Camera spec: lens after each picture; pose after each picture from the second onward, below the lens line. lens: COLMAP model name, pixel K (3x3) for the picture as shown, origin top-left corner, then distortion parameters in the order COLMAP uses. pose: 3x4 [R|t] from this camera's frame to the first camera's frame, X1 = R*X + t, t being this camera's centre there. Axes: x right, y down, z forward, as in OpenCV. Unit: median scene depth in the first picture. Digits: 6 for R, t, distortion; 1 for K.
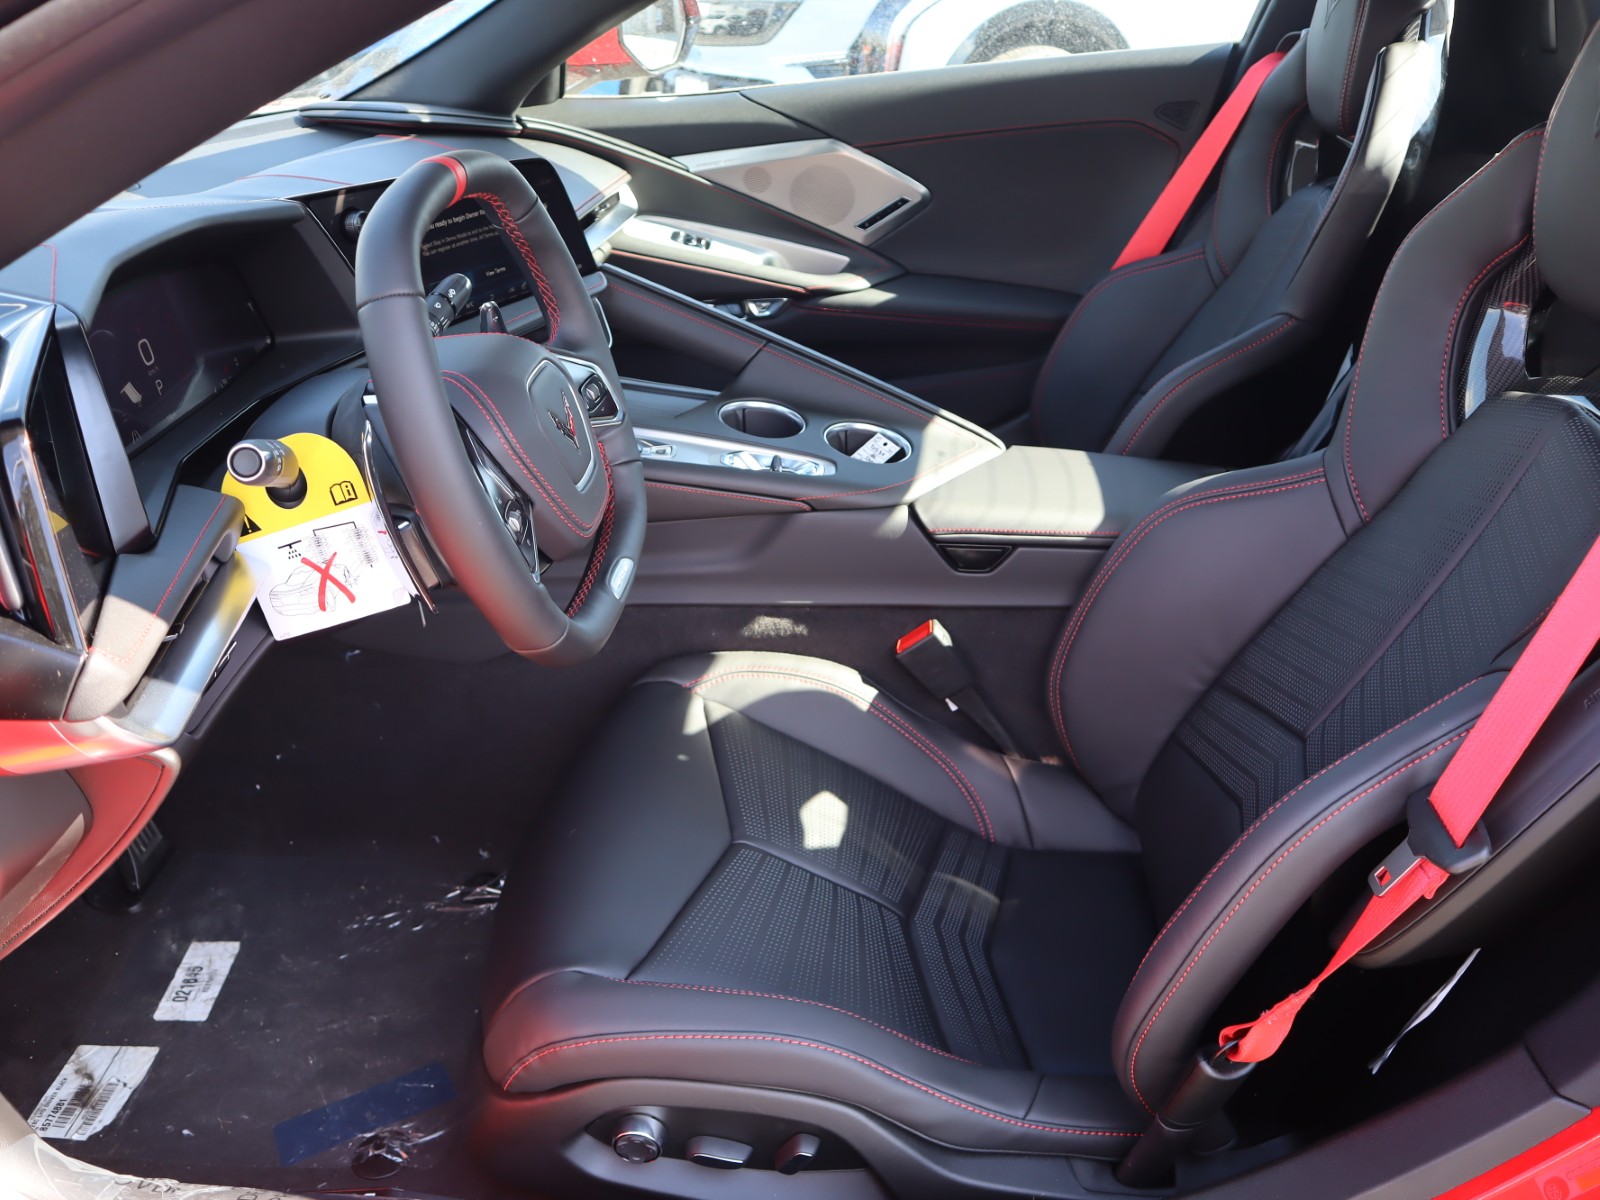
lens RADIAL K [[1237.1, 0, 800.0], [0, 1237.1, 600.0], [0, 0, 1]] dist [-0.134677, 0.085739]
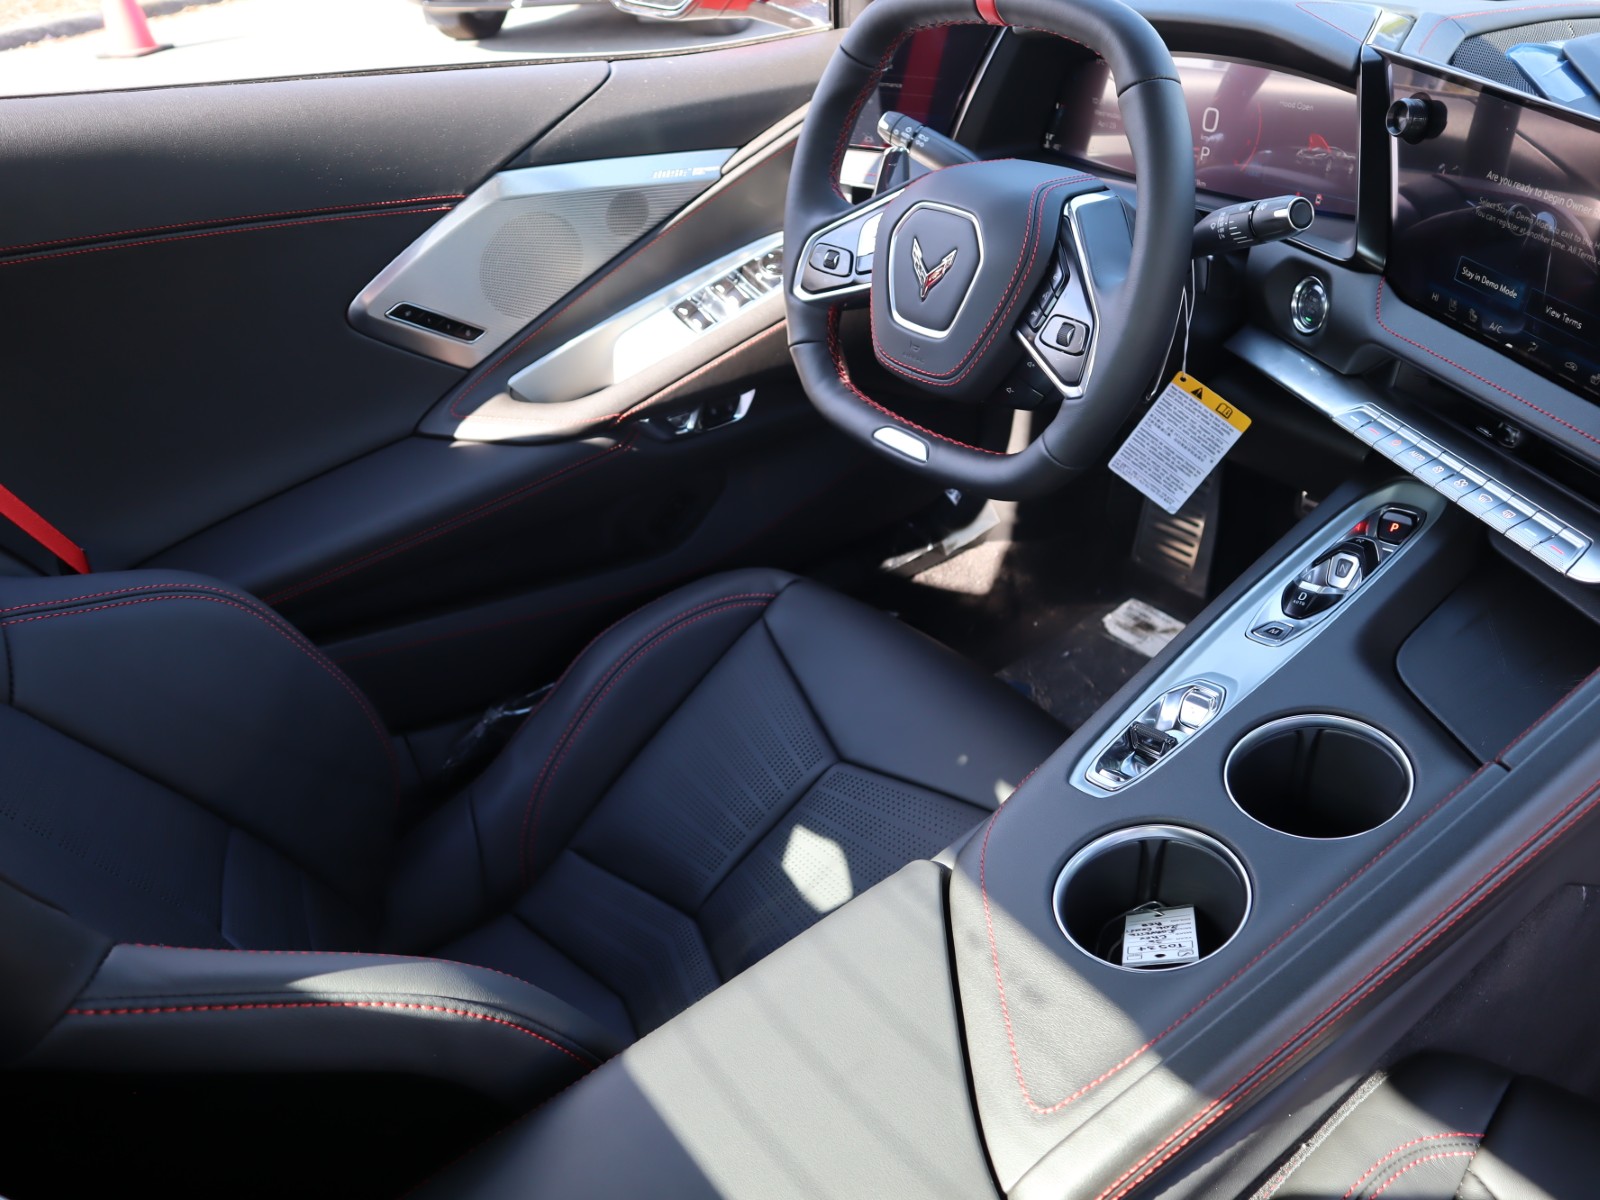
lens RADIAL K [[1237.1, 0, 800.0], [0, 1237.1, 600.0], [0, 0, 1]] dist [-0.134677, 0.085739]
pose [[-0.751971, 0.402787, -0.521826, 0.362363], [-0.256049, 0.550980, 0.794267, -0.539604], [0.607436, 0.730879, -0.311187, 1.035226]]
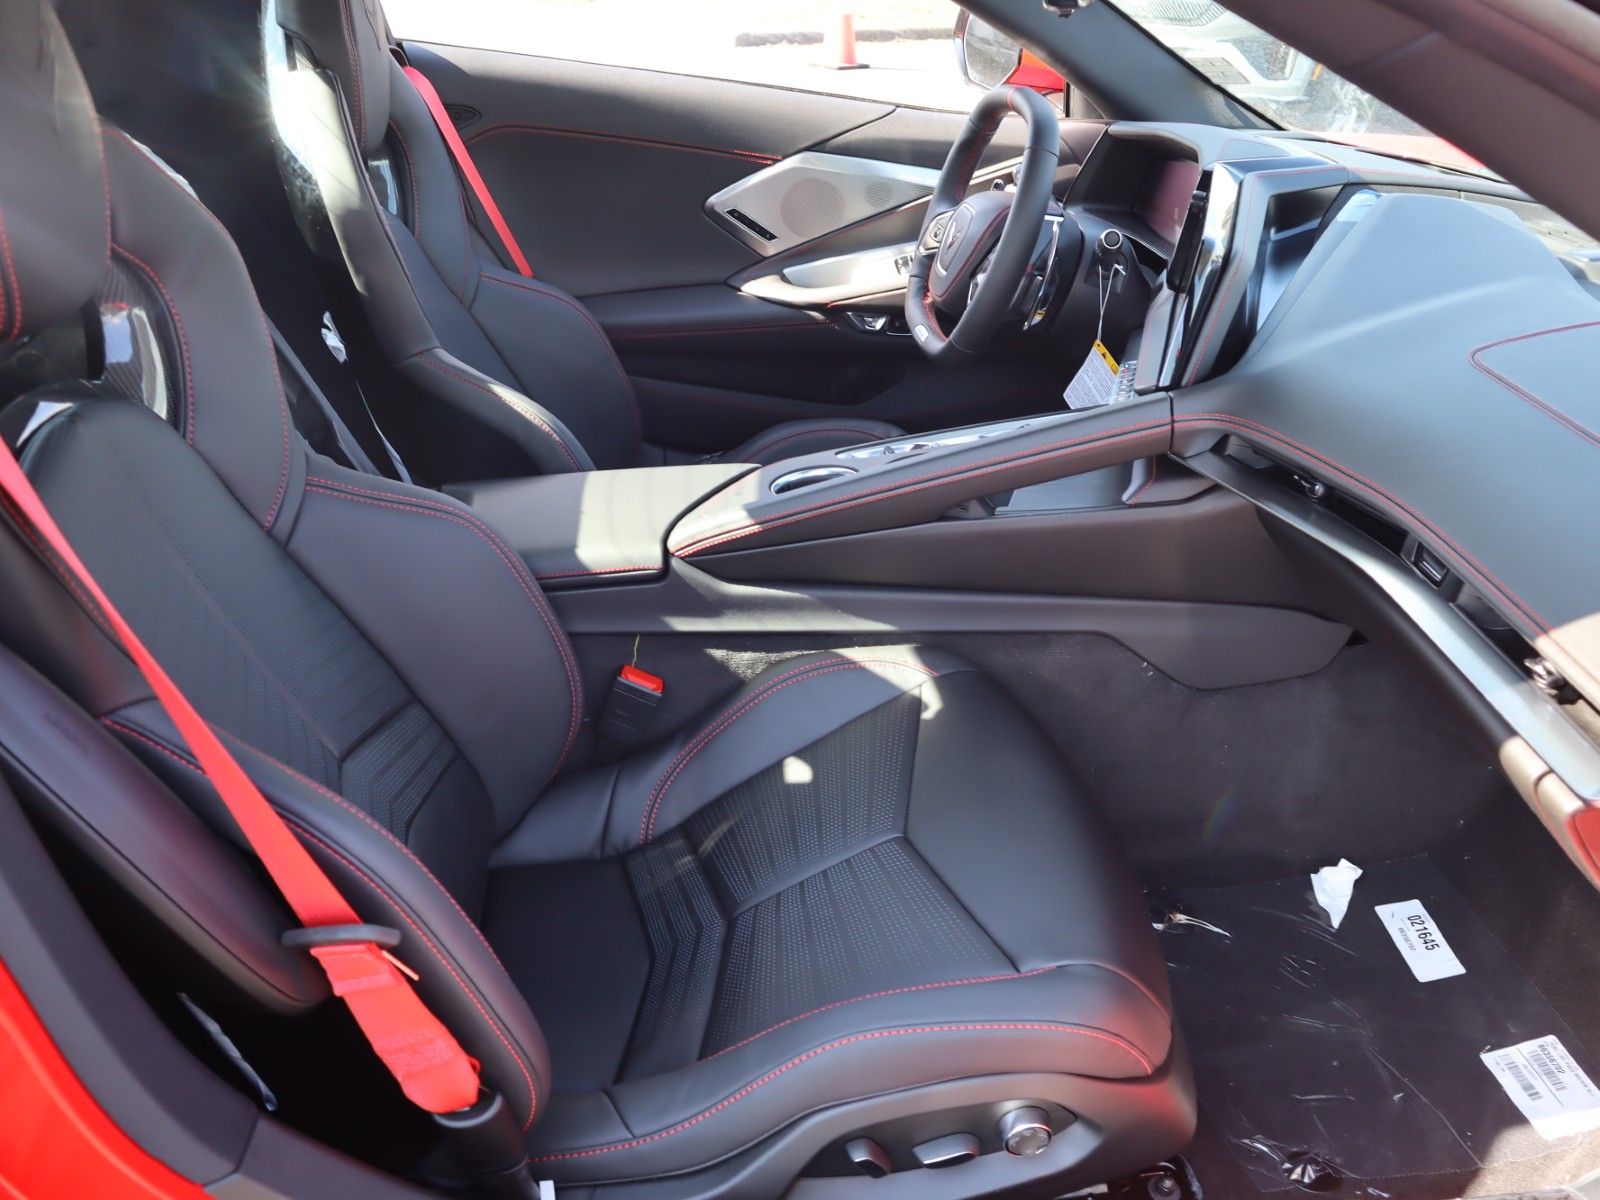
lens RADIAL K [[1237.1, 0, 800.0], [0, 1237.1, 600.0], [0, 0, 1]] dist [-0.134677, 0.085739]
pose [[-0.985825, 0.053669, -0.158961, 0.237827], [-0.107113, 0.527913, 0.842517, -0.962613], [0.129134, 0.847601, -0.514681, 1.681605]]
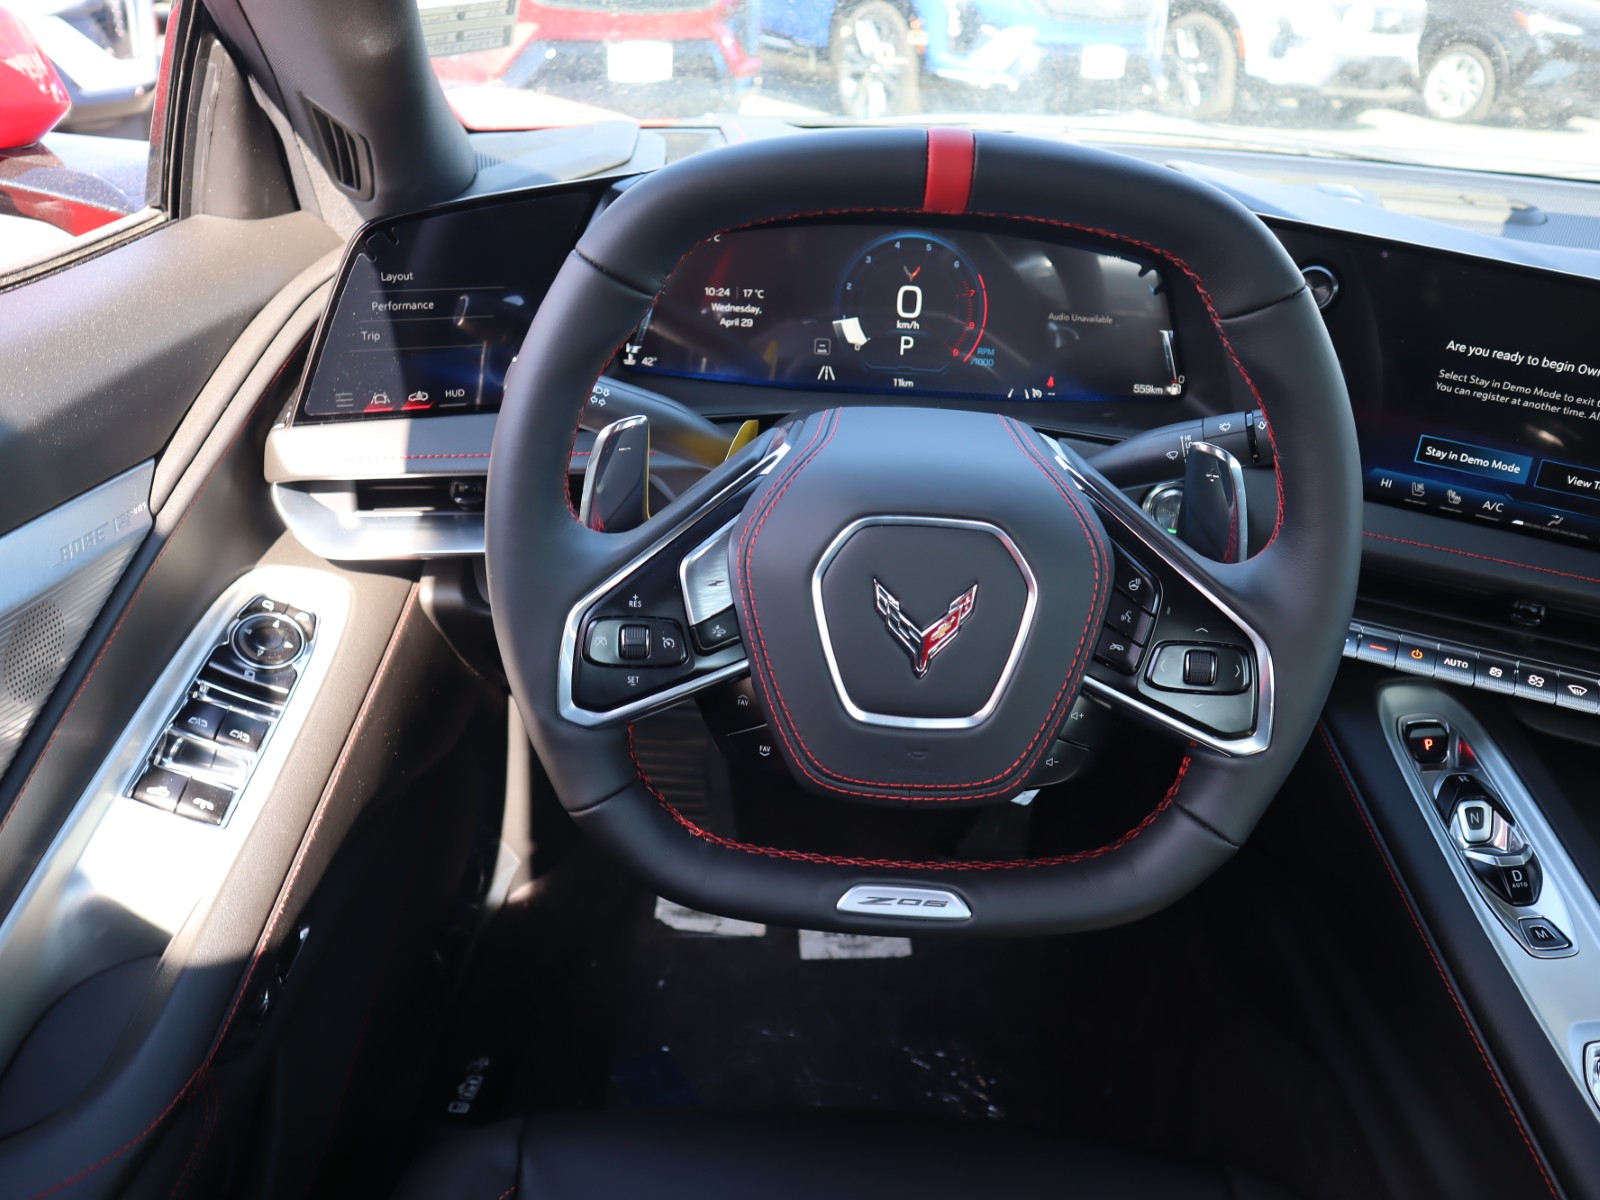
lens RADIAL K [[1237.1, 0, 800.0], [0, 1237.1, 600.0], [0, 0, 1]] dist [-0.134677, 0.085739]
pose [[0.025359, 0.480983, -0.876363, 0.222611], [-0.518011, 0.756094, 0.399984, -0.254433], [0.854998, 0.443822, 0.268328, 0.569358]]
